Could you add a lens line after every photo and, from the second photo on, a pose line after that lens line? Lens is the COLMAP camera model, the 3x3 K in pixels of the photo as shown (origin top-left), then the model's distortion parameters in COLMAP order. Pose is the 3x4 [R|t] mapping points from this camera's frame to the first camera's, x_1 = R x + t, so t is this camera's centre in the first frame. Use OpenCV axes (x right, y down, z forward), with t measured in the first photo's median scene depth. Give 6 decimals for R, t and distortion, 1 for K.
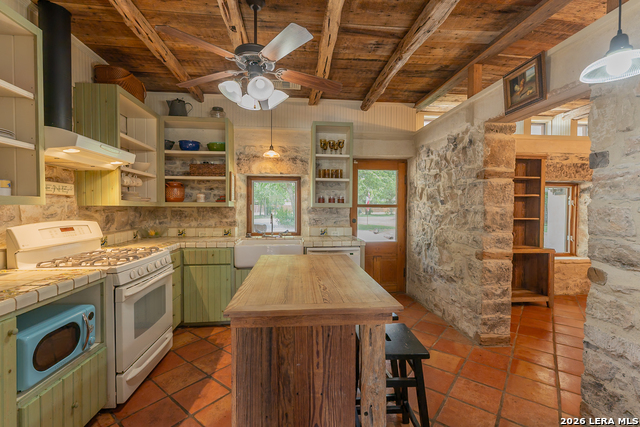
lens RADIAL K [[291.6, 0, 317.7], [0, 291.6, 212.2], [0, 0, 1]] dist [0.001050, -0.000349]
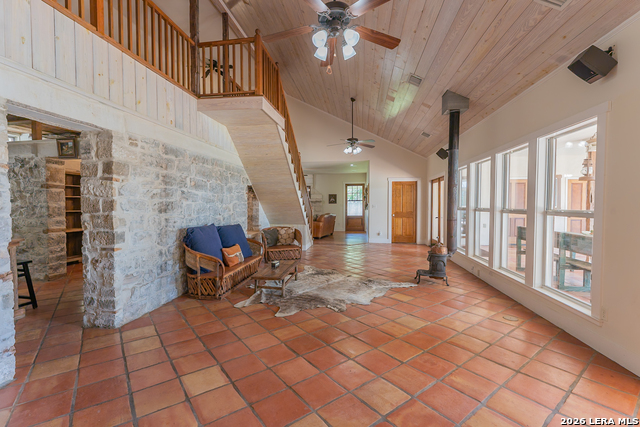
lens RADIAL K [[291.6, 0, 315.4], [0, 291.6, 213.3], [0, 0, 1]] dist [0.001050, -0.000349]
pose [[0.268229, -0.036523, 0.962662, -0.711407], [0.022520, 0.999246, 0.031636, 0.020253], [-0.963092, 0.013193, 0.268850, -1.062040]]
